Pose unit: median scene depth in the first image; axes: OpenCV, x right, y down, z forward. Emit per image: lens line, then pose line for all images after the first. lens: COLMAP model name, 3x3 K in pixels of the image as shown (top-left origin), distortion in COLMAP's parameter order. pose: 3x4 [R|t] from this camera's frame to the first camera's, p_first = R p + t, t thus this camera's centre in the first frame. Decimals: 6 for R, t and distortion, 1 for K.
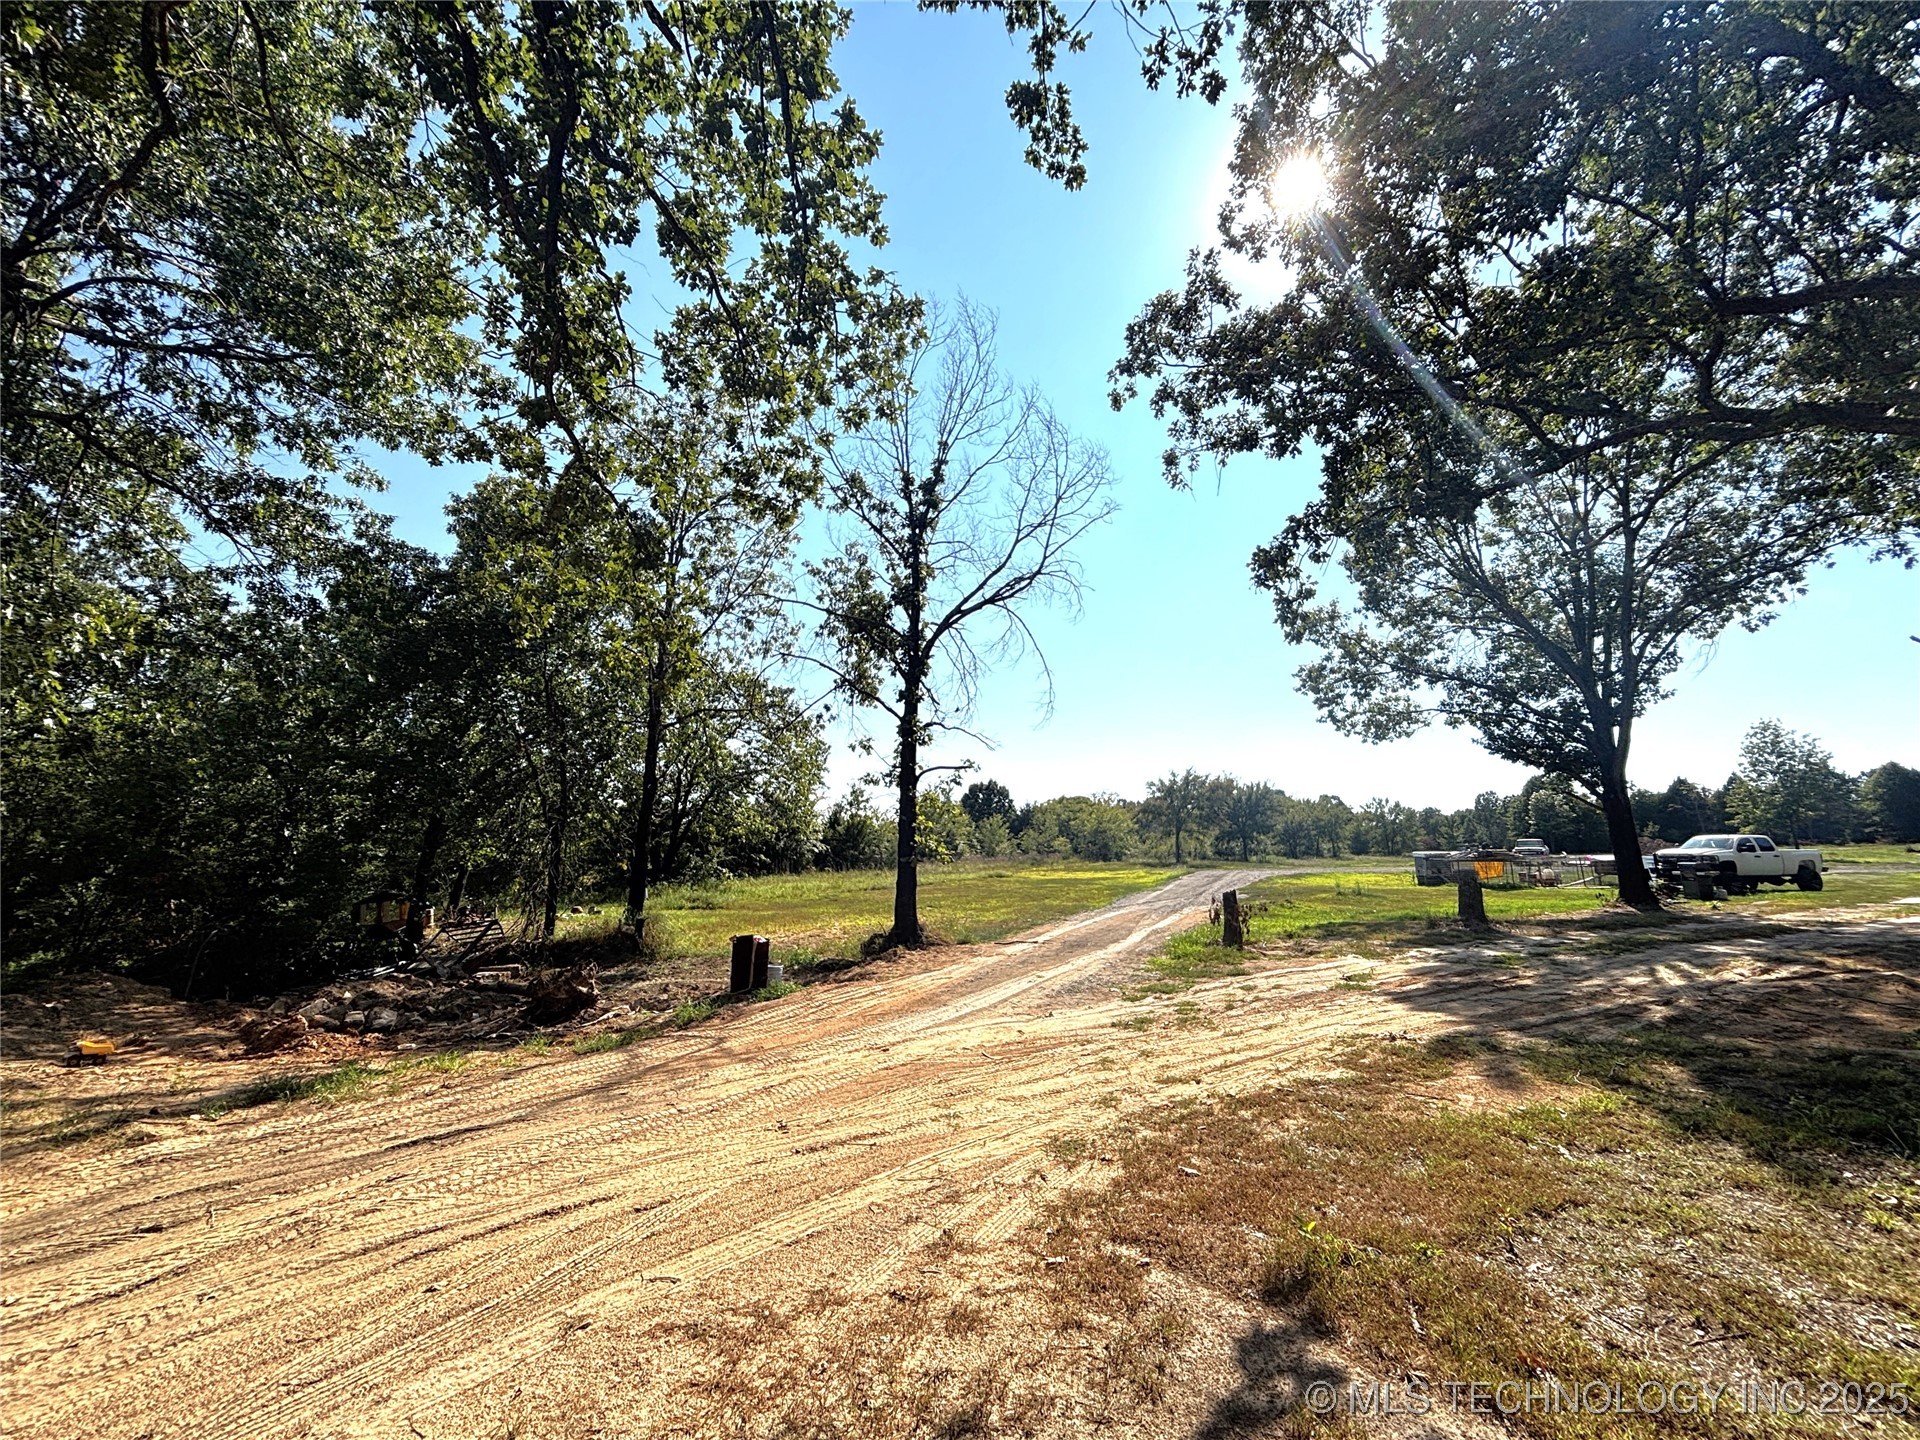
lens RADIAL K [[785.1, 0, 961.9], [0, 785.1, 716.4], [0, 0, 1]] dist [-0.013279, 0.004848]
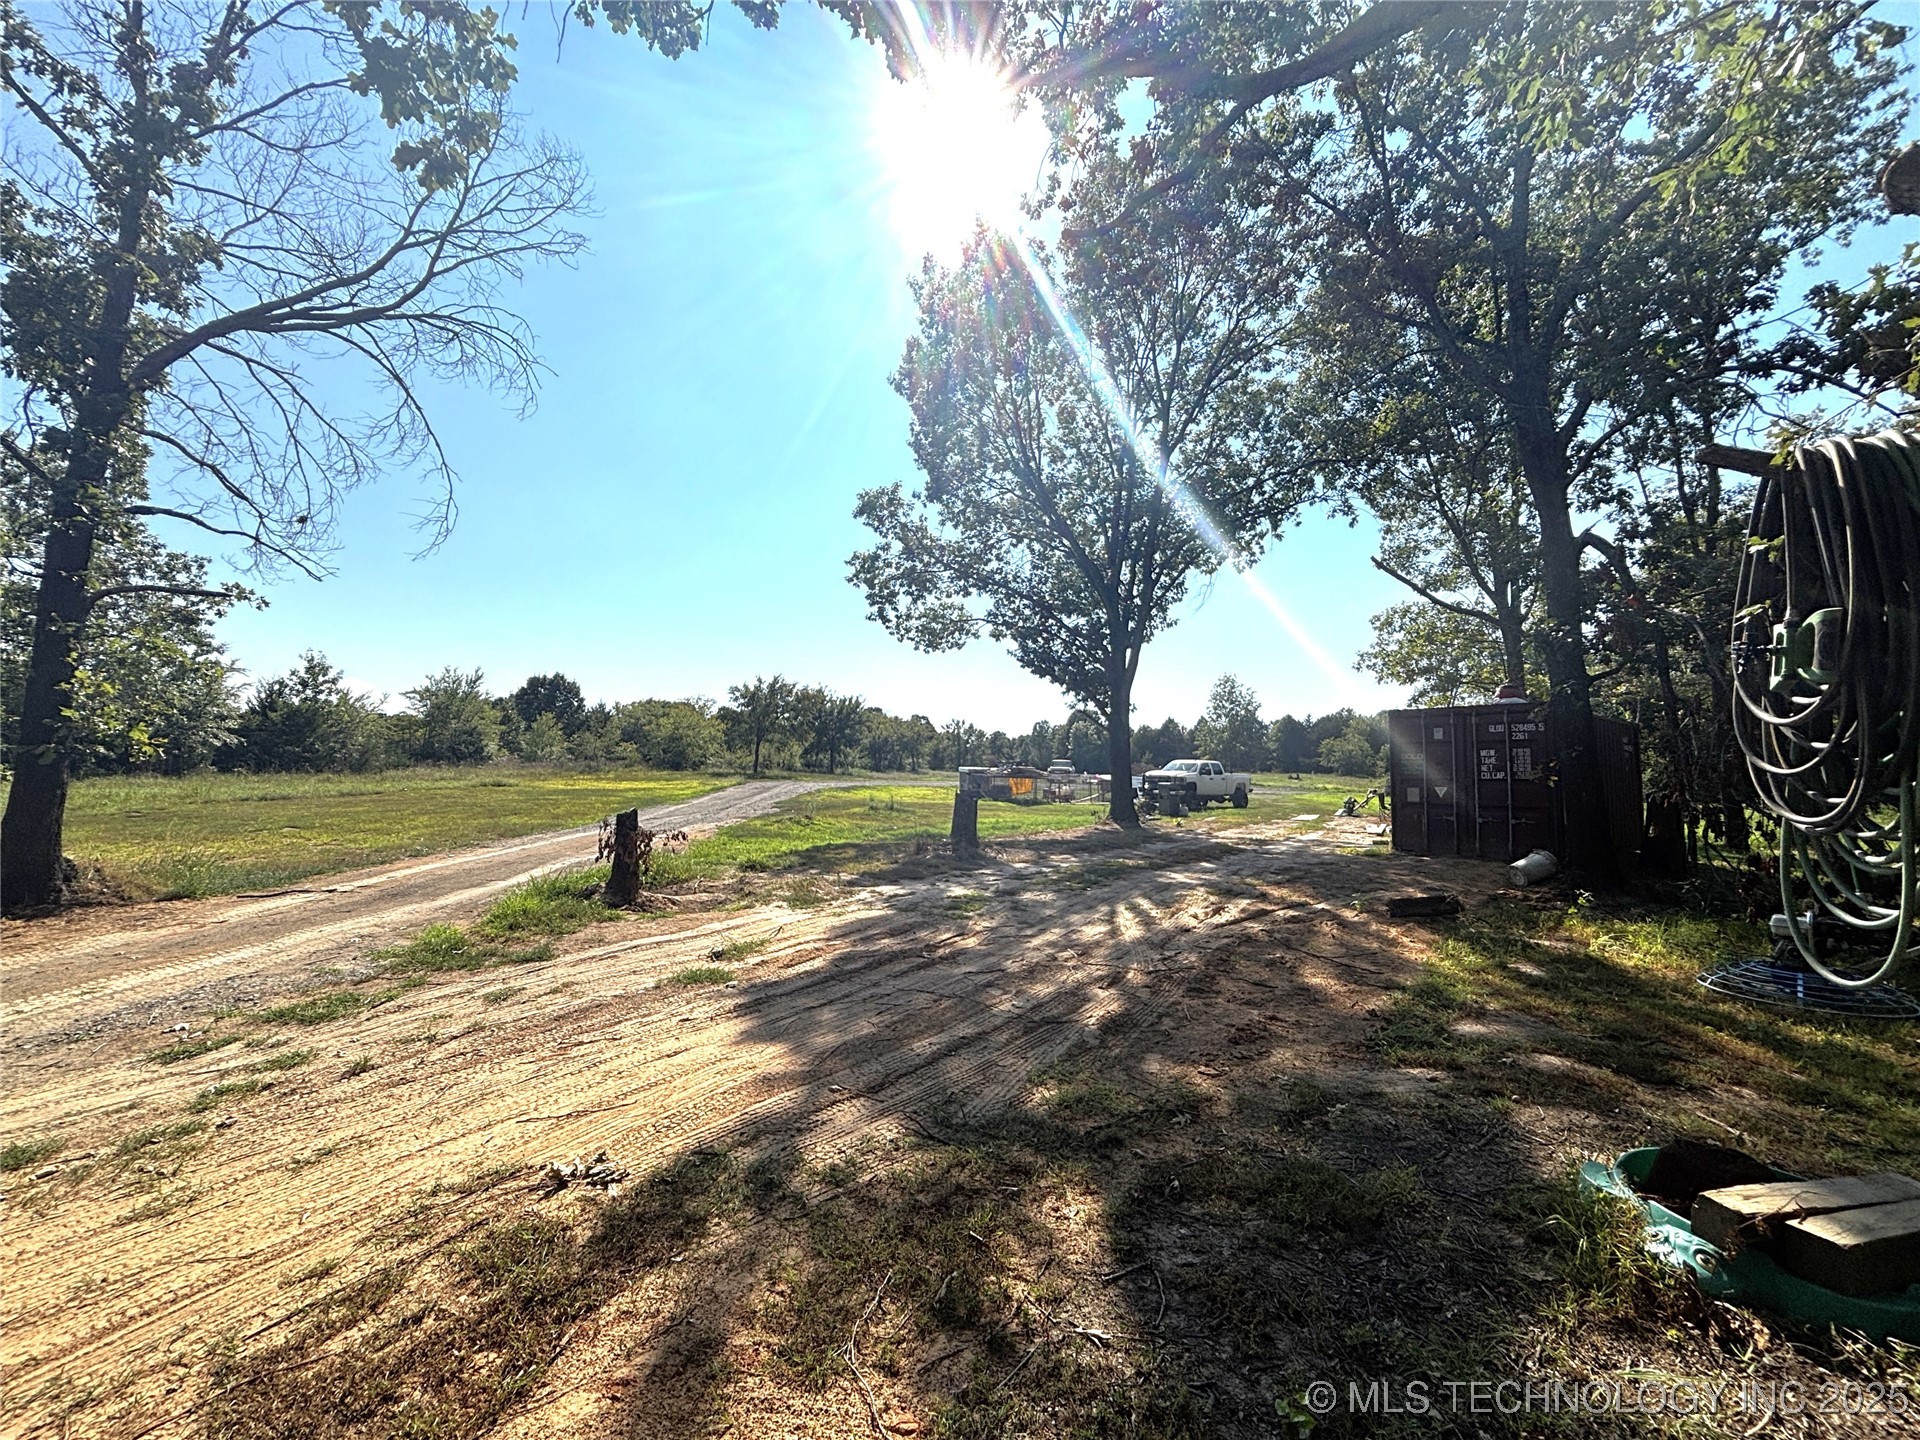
lens RADIAL K [[785.1, 0, 972.2], [0, 785.1, 729.4], [0, 0, 1]] dist [-0.013279, 0.004848]
pose [[0.877198, 0.050007, 0.477518, 0.141502], [-0.110548, 0.988876, 0.099518, 0.029019], [-0.467229, -0.140086, 0.872968, 0.151136]]
